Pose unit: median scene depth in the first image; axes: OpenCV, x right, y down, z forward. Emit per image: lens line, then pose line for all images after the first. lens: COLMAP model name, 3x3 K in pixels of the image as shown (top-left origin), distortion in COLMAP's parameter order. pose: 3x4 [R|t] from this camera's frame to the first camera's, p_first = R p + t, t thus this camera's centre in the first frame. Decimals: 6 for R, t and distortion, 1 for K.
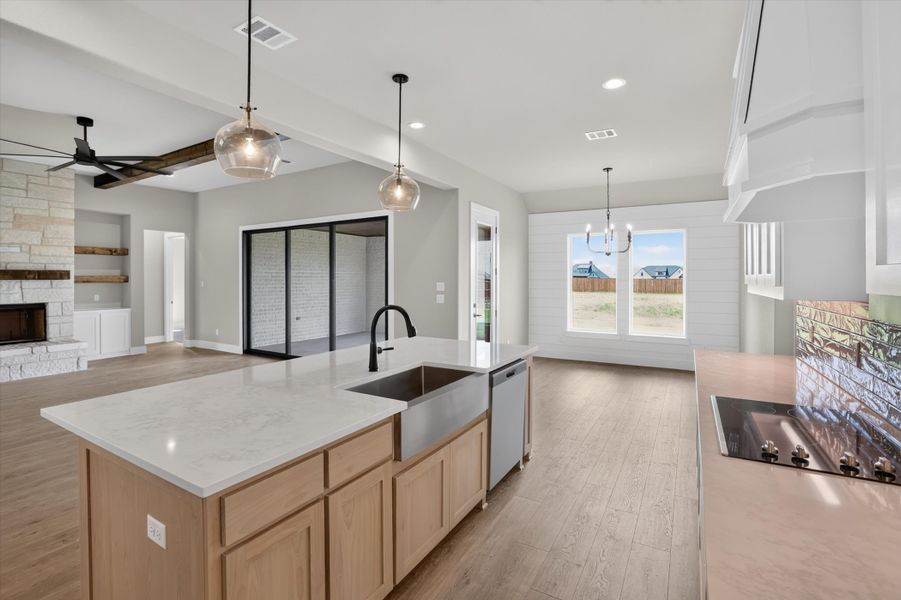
lens RADIAL K [[412.2, 0, 432.1], [0, 412.2, 281.4], [0, 0, 1]] dist [-0.018270, -0.000011]
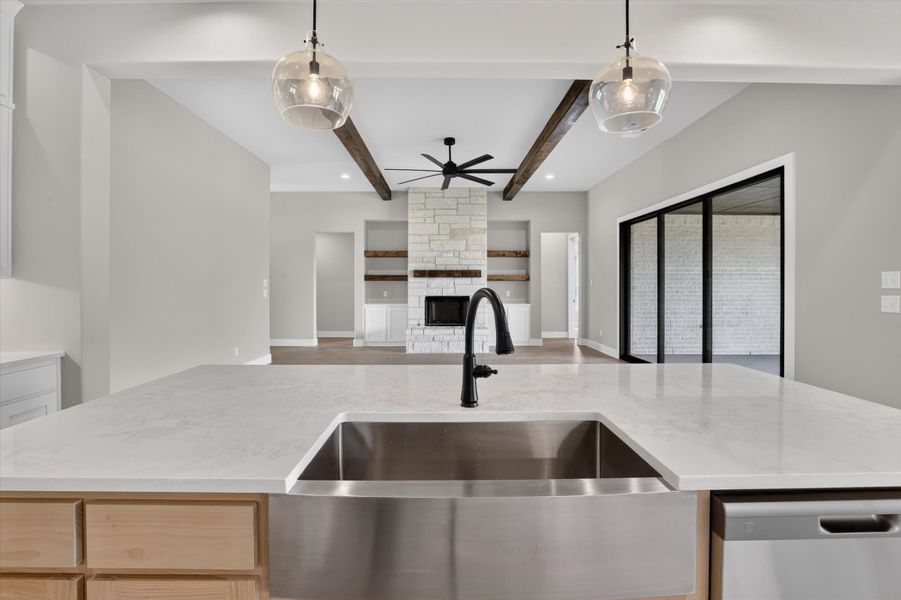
lens RADIAL K [[415.7, 0, 452.5], [0, 415.7, 287.0], [0, 0, 1]] dist [-0.046390, 0.011420]
pose [[0.553272, 0.008422, -0.832958, 0.104103], [-0.008014, 0.999956, 0.004788, 0.018217], [0.832962, 0.004026, 0.553315, 0.223269]]
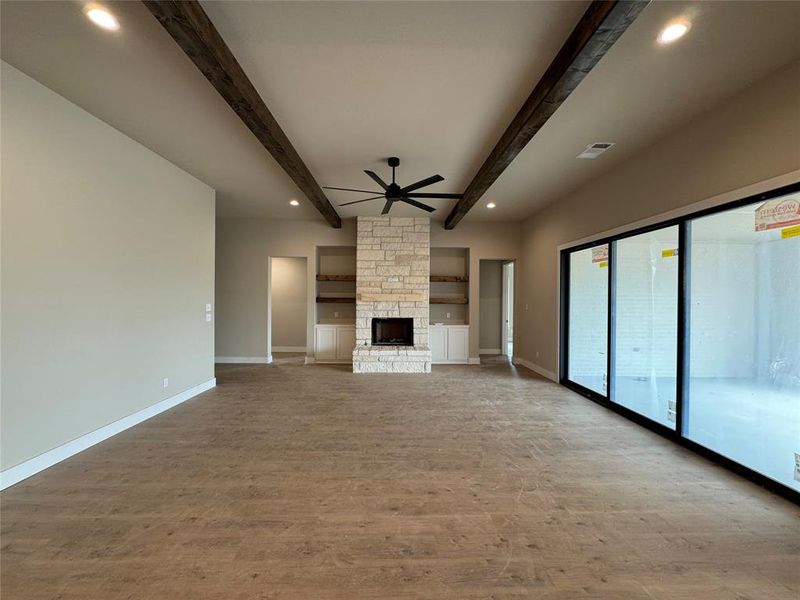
lens RADIAL K [[320.9, 0, 400.0], [0, 320.9, 300.0], [0, 0, 1]] dist [-0.001380, -0.000084]
pose [[0.551837, 0.009792, -0.833895, -0.068120], [-0.016616, 0.999862, 0.000745, -0.007665], [0.833787, 0.013445, 0.551923, 0.349709]]
